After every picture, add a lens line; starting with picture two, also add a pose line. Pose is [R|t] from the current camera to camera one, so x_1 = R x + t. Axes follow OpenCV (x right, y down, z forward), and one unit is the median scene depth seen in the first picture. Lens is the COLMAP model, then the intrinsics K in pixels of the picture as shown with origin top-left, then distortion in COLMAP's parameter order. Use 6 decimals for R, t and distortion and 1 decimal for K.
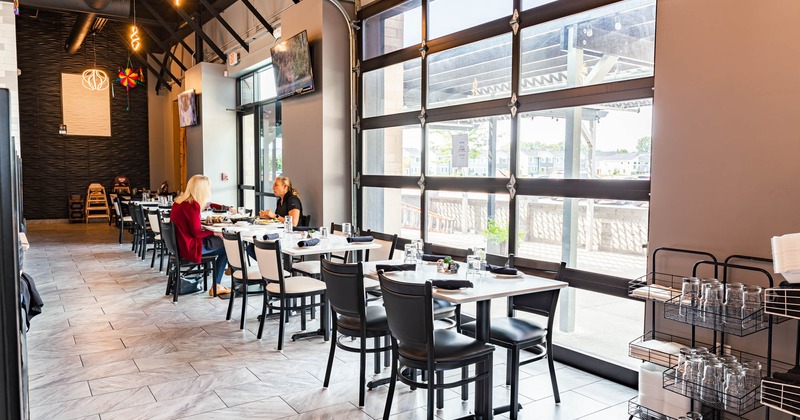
lens RADIAL K [[566.2, 0, 400.9], [0, 566.2, 208.3], [0, 0, 1]] dist [0.004424, 0.000905]
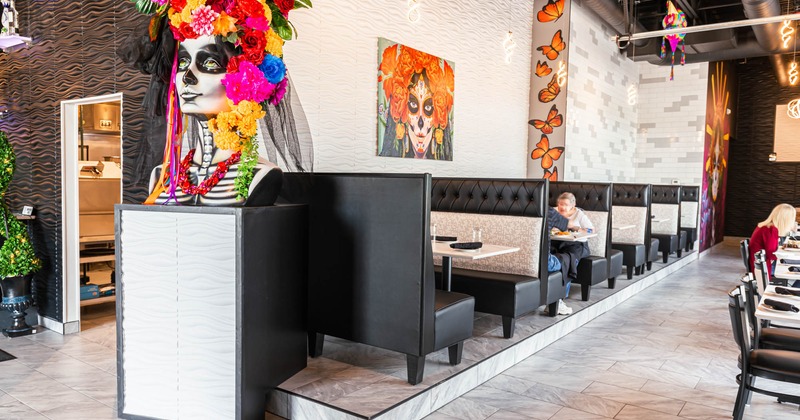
lens RADIAL K [[566.2, 0, 400.0], [0, 566.2, 210.8], [0, 0, 1]] dist [0.004424, 0.000905]
pose [[0.325732, 0.045073, -0.944387, 0.444580], [-0.076547, 0.996841, 0.021175, -0.010161], [0.942358, 0.065393, 0.328153, -0.046943]]
